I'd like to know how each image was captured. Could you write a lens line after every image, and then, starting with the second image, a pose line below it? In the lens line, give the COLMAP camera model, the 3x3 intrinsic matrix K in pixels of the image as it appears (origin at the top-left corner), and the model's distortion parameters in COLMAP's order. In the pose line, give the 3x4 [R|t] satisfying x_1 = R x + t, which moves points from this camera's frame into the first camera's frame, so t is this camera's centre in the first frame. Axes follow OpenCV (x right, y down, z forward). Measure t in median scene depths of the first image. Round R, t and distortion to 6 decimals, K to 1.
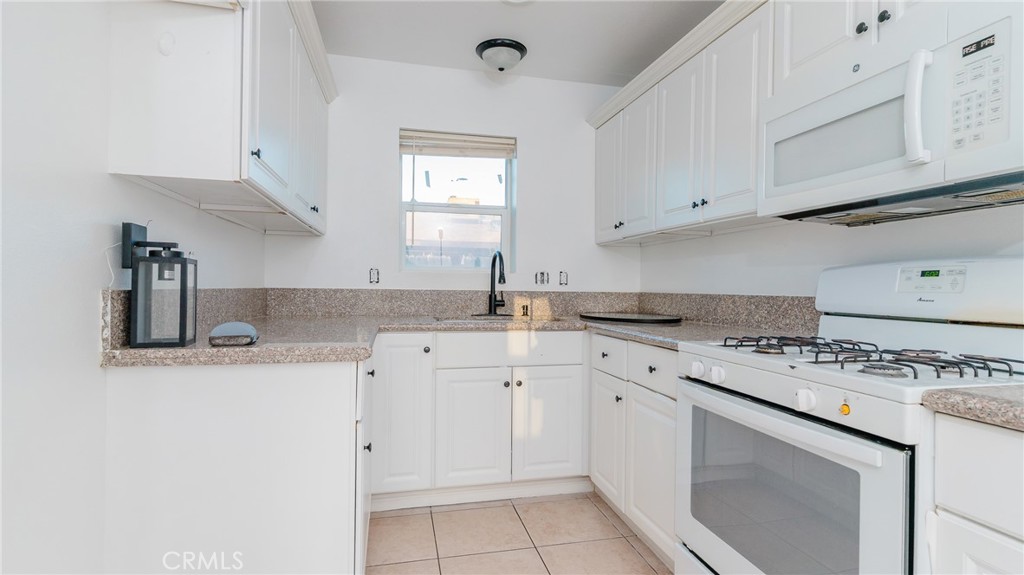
lens RADIAL K [[496.3, 0, 507.7], [0, 496.3, 288.7], [0, 0, 1]] dist [0.002172, -0.000412]
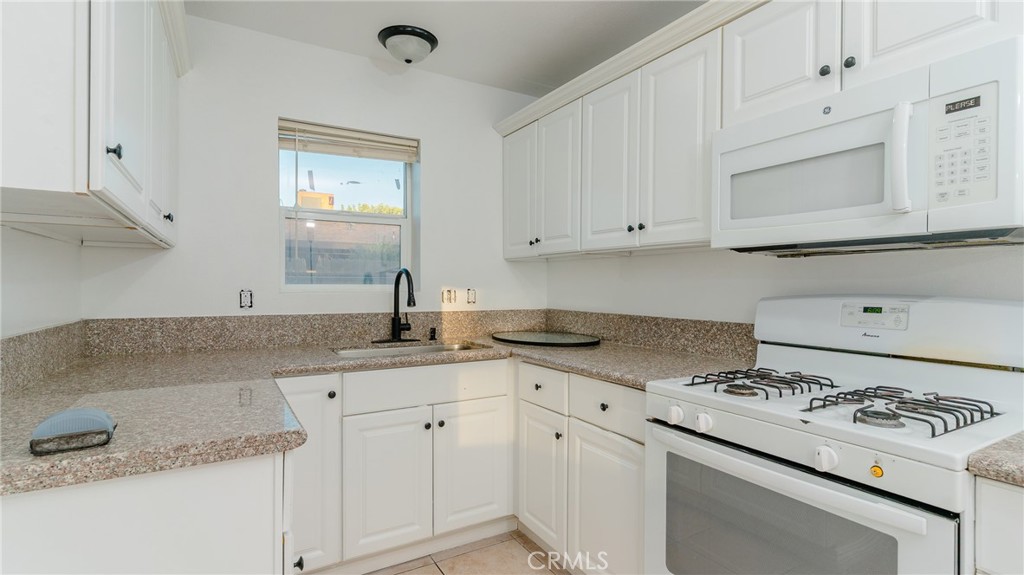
lens RADIAL K [[495.9, 0, 512.0], [0, 495.9, 287.5], [0, 0, 1]] dist [0.002928, 0.000339]
pose [[0.954085, -0.010066, 0.299366, -0.139897], [0.009139, 0.999948, 0.004497, -0.062039], [-0.299396, -0.001555, 0.954128, 0.149843]]
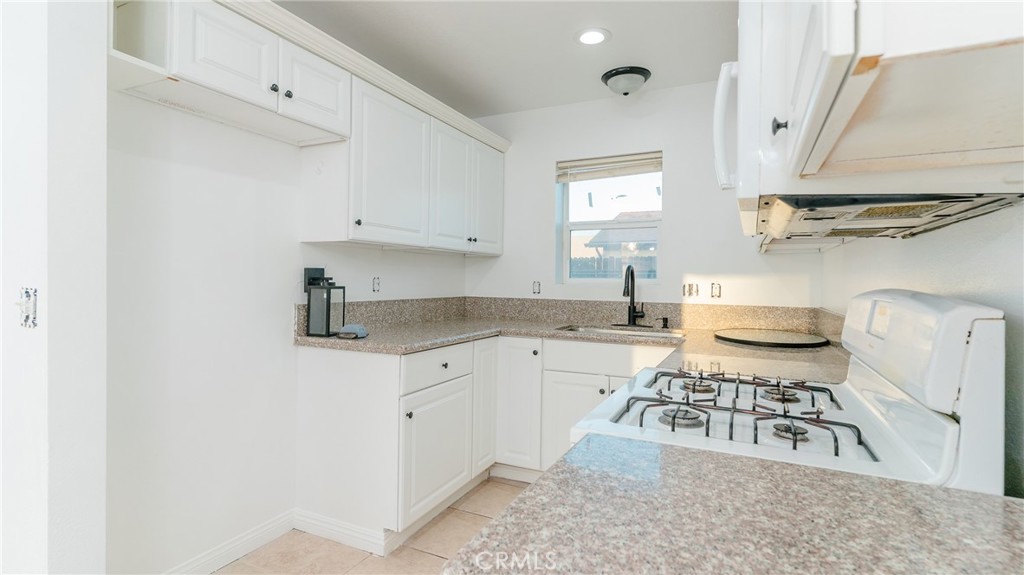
lens RADIAL K [[490.4, 0, 501.0], [0, 490.4, 277.3], [0, 0, 1]] dist [0.001651, 0.000073]
pose [[0.765020, -0.006615, -0.643972, 0.610977], [-0.003546, 0.999889, -0.014484, -0.046971], [0.643996, 0.013364, 0.764912, 0.044847]]
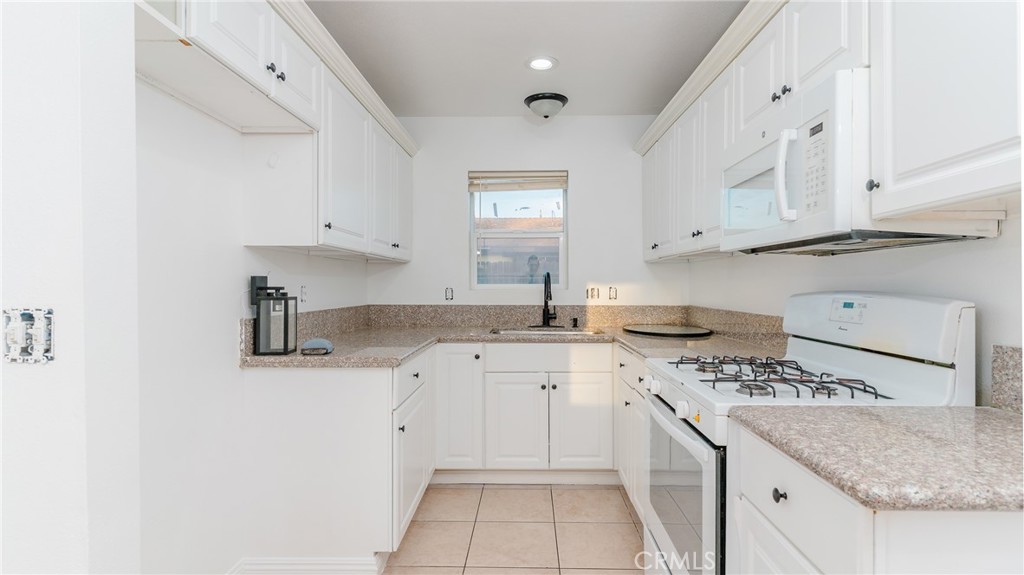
lens RADIAL K [[495.9, 0, 512.0], [0, 495.9, 287.5], [0, 0, 1]] dist [0.002928, 0.000339]
pose [[0.966196, -0.011253, -0.257562, 0.276012], [0.011401, 0.999935, -0.000920, -0.054285], [0.257556, -0.002048, 0.966261, -0.199374]]
